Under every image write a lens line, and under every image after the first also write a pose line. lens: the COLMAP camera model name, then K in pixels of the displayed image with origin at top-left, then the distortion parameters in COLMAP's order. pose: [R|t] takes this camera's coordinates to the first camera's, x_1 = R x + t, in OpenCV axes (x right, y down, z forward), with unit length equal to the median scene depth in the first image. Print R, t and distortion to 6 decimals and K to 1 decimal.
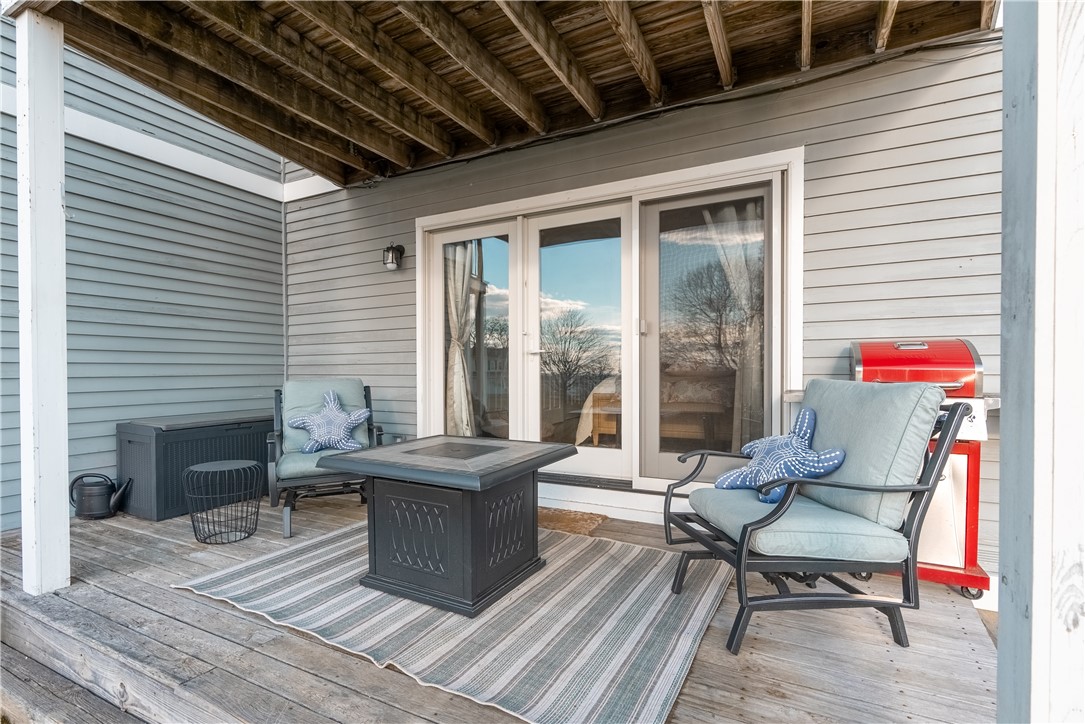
lens RADIAL K [[517.6, 0, 545.1], [0, 517.6, 348.7], [0, 0, 1]] dist [0.000915, 0.000098]
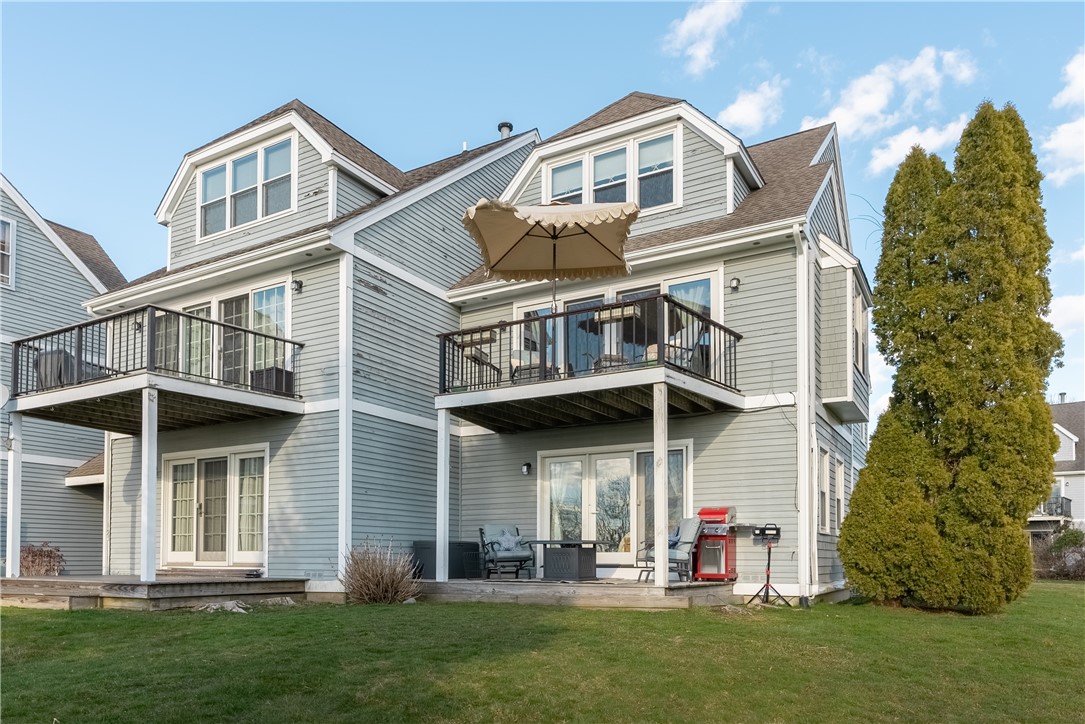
lens RADIAL K [[703.9, 0, 543.8], [0, 703.9, 400.8], [0, 0, 1]] dist [-0.002820, 0.001347]
pose [[0.999703, 0.010910, -0.021812, -0.160840], [-0.014864, 0.981619, -0.190272, 0.105306], [0.019336, 0.190540, 0.981489, -1.971747]]
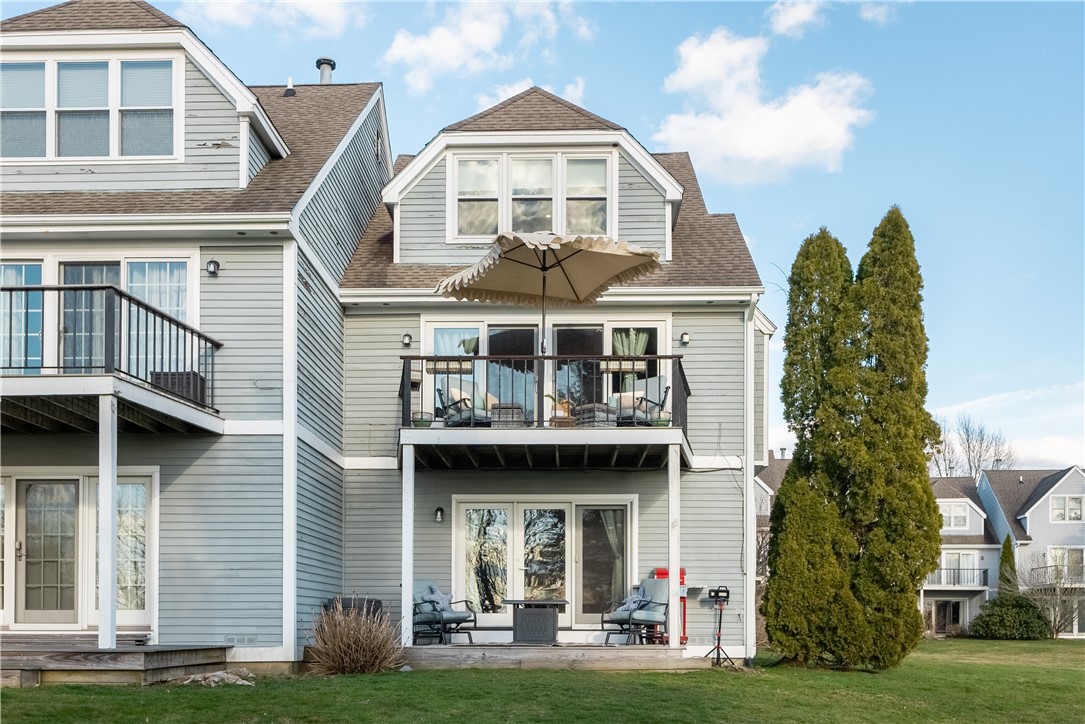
lens RADIAL K [[970.9, 0, 542.5], [0, 970.9, 362.0], [0, 0, 1]] dist [0.002286, 0.004289]
pose [[0.902424, 0.127906, 0.411425, -1.486193], [-0.027616, 0.970126, -0.241026, 0.123681], [-0.429963, 0.206145, 0.878997, -2.367038]]
